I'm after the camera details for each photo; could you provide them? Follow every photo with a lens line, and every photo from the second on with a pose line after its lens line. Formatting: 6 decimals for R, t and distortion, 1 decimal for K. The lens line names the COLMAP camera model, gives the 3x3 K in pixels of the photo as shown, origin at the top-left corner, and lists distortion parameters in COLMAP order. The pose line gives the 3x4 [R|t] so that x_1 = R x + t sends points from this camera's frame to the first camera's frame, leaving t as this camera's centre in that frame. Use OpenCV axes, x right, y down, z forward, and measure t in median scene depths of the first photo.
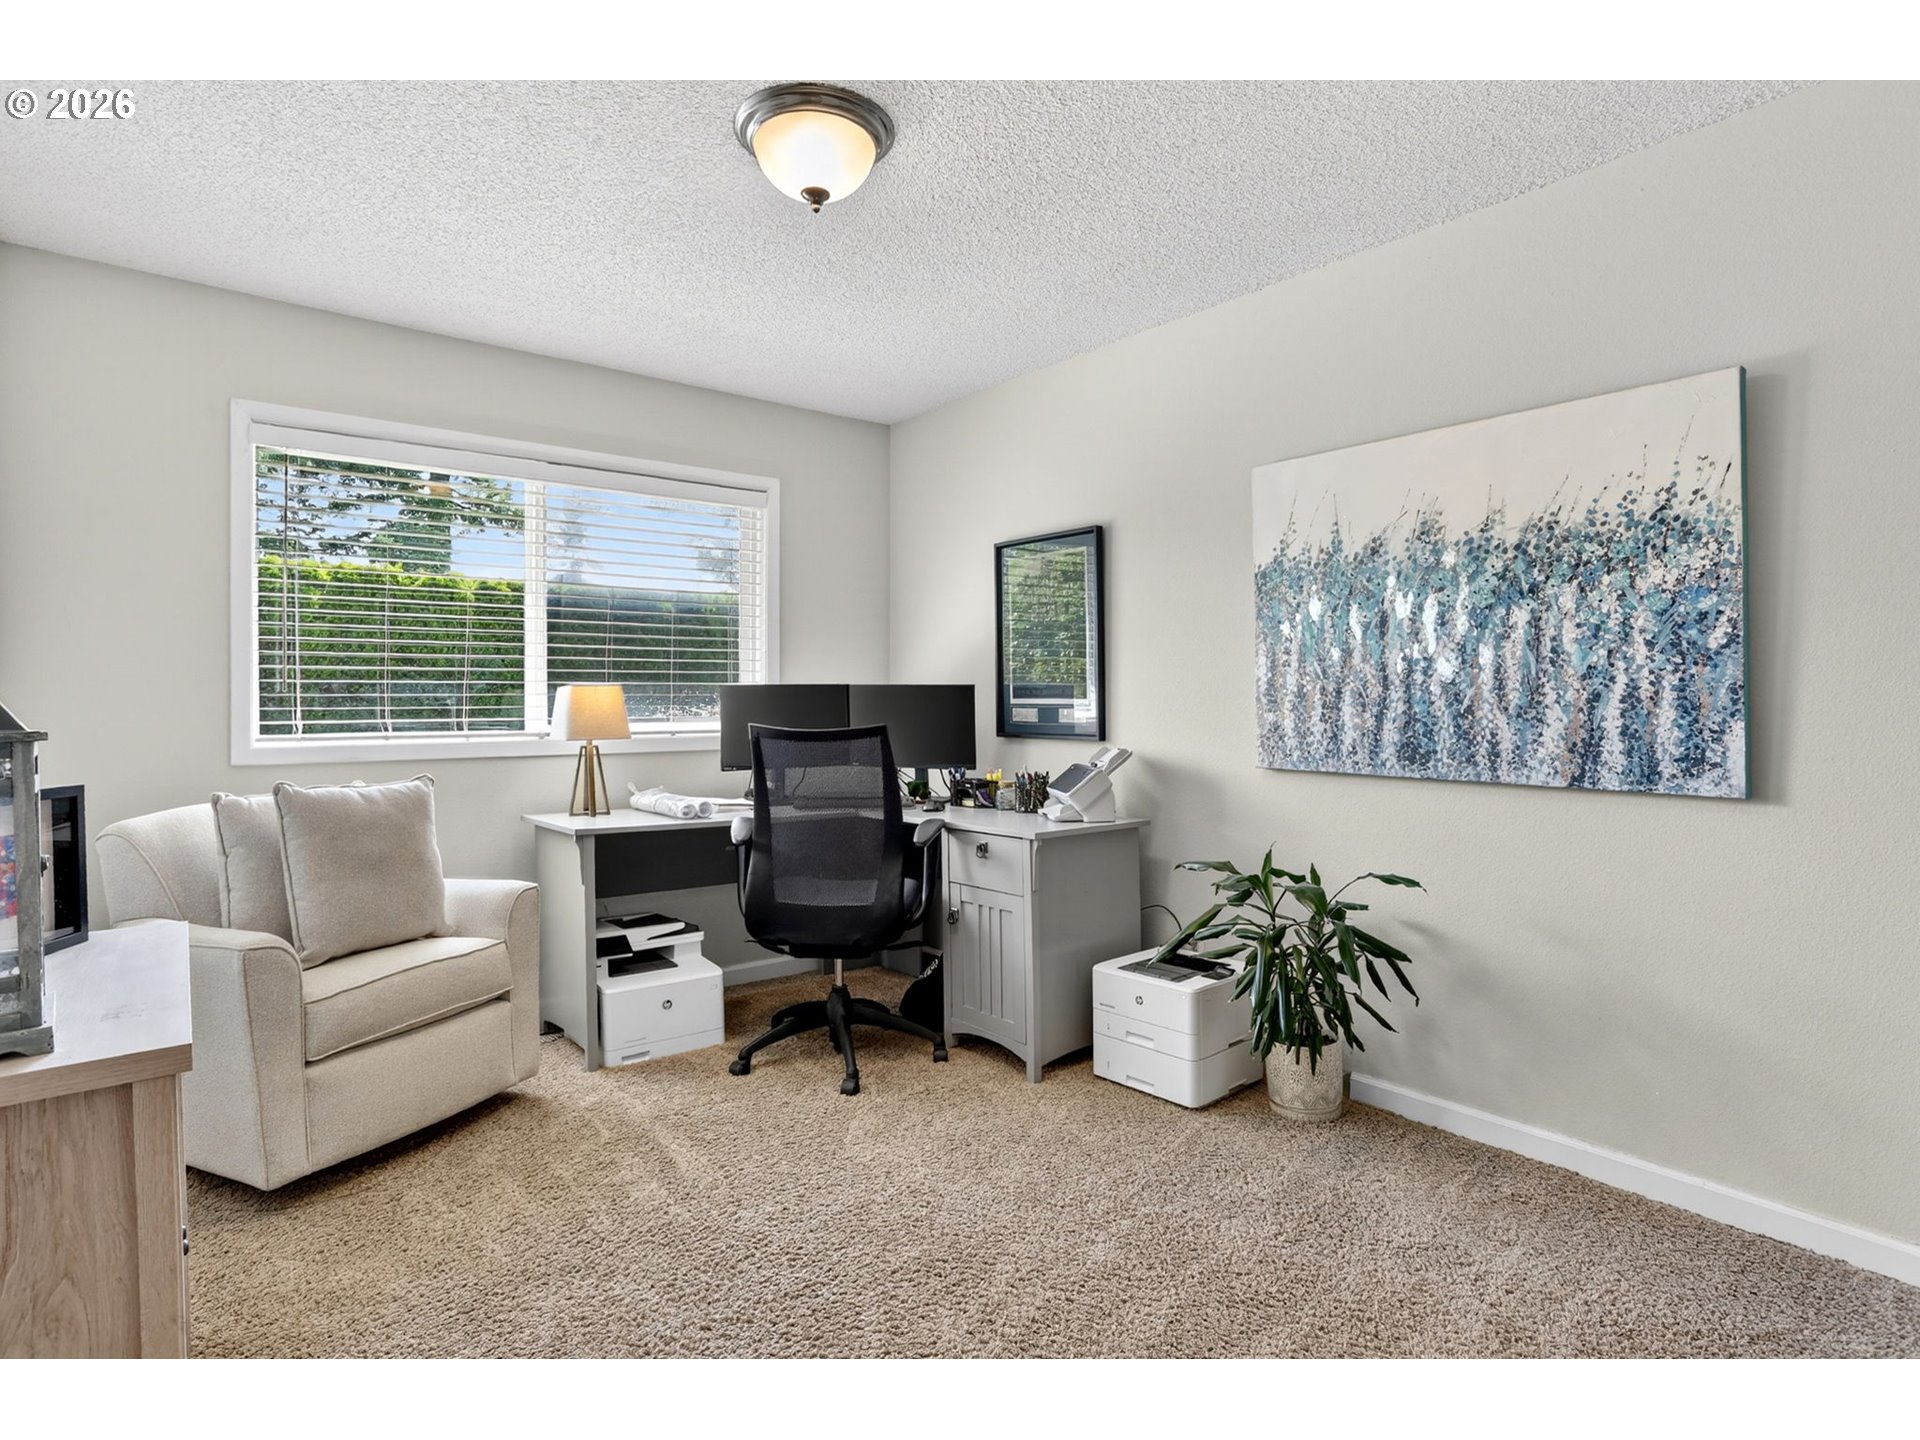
lens RADIAL K [[953.6, 0, 962.3], [0, 953.6, 696.0], [0, 0, 1]] dist [-0.063423, 0.028436]
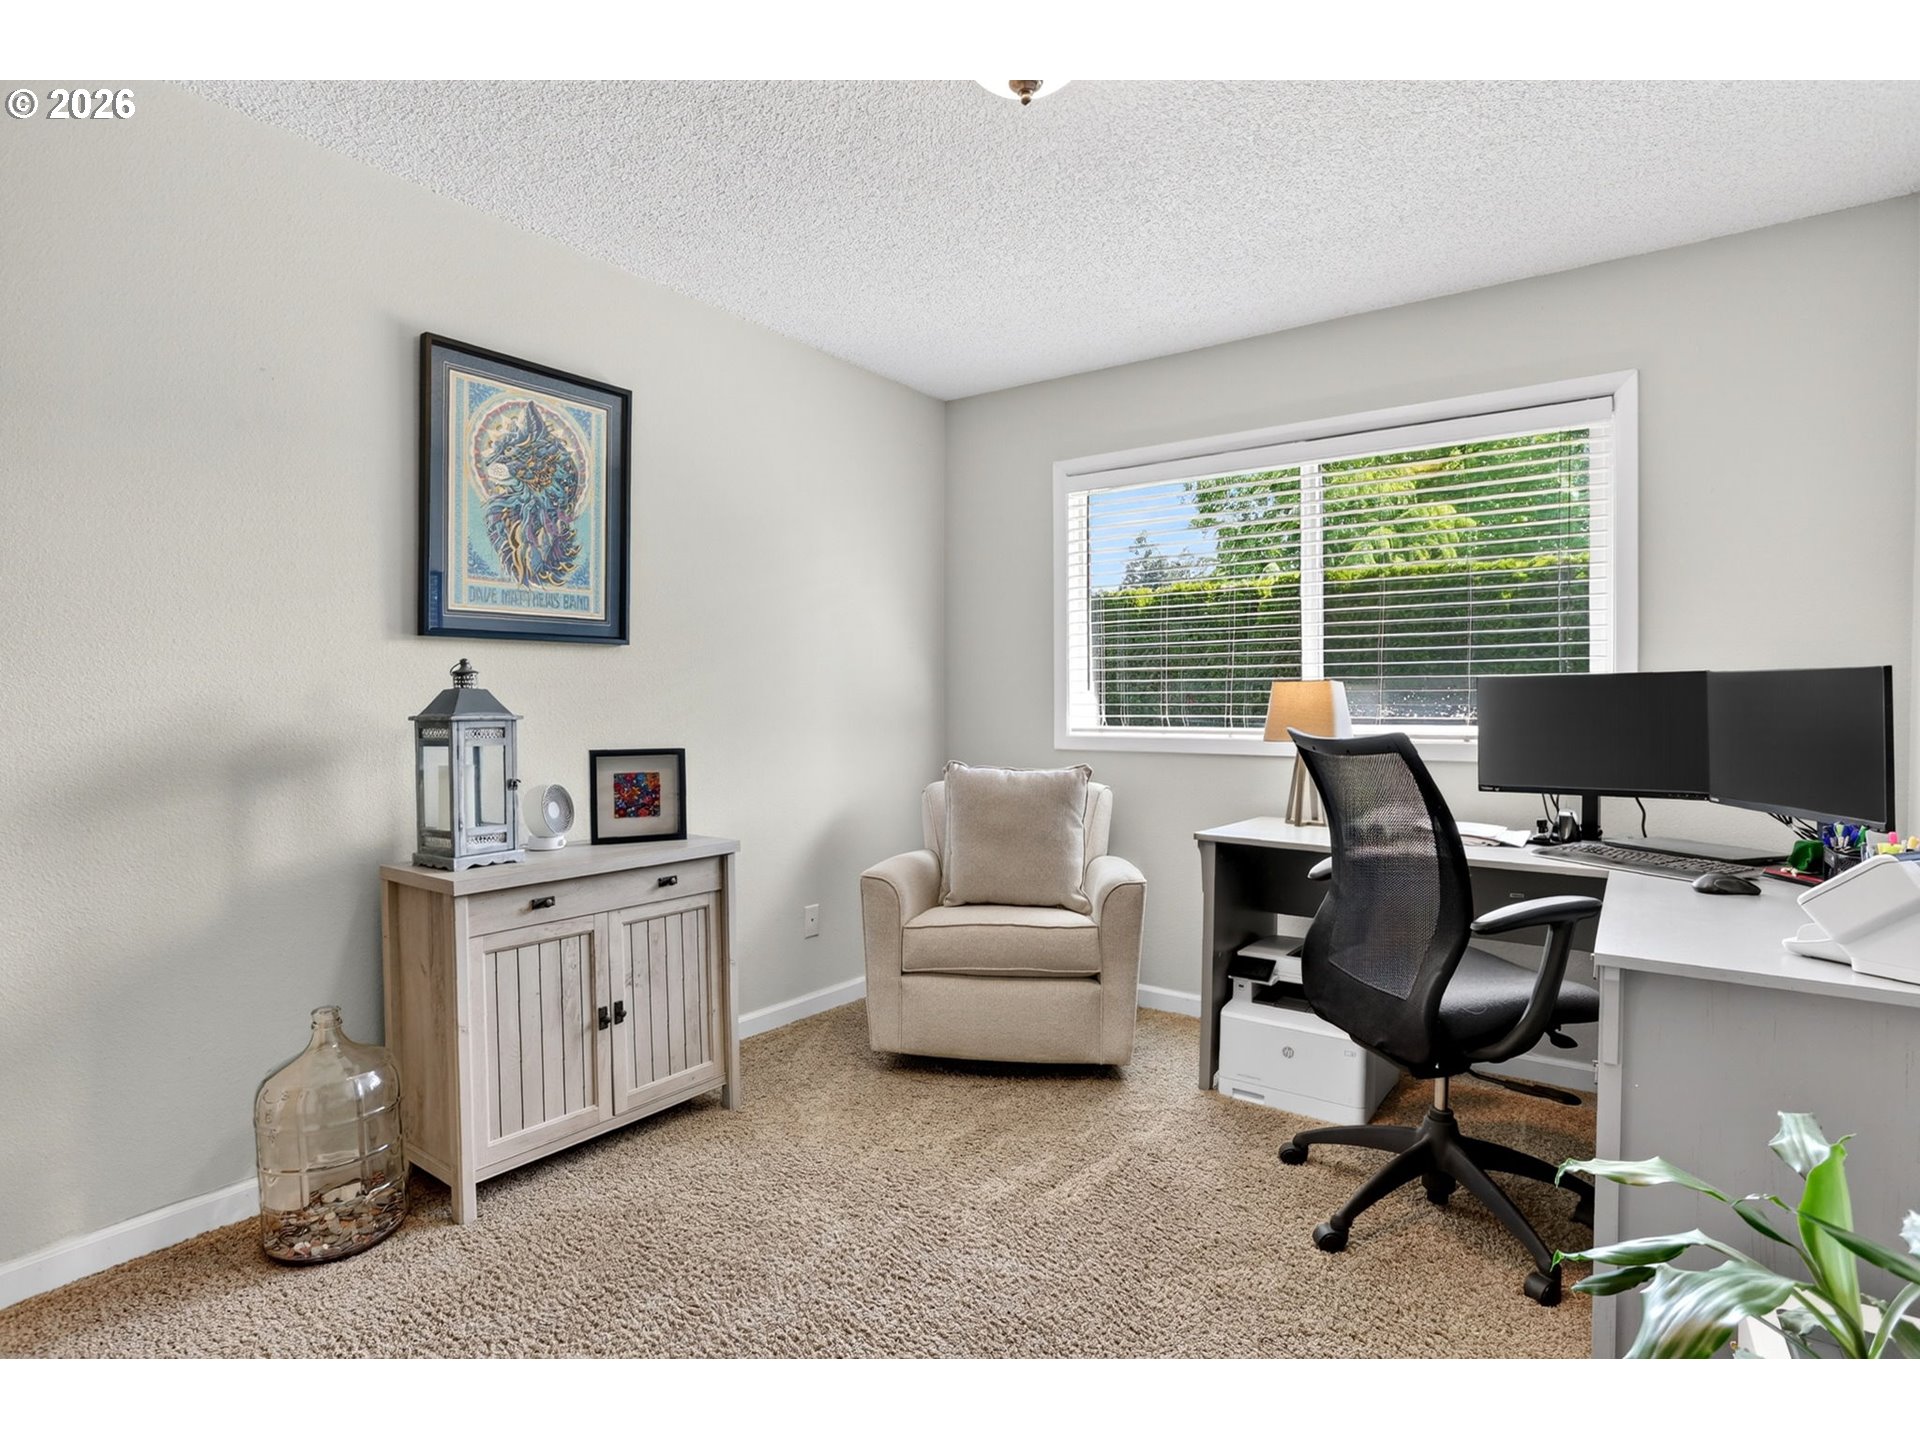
lens RADIAL K [[957.6, 0, 967.0], [0, 957.6, 718.4], [0, 0, 1]] dist [-0.042603, 0.001707]
pose [[0.283545, 0.021588, -0.958716, 0.434993], [0.007621, 0.999664, 0.024764, -0.000671], [0.958929, -0.014328, 0.283286, 0.485489]]
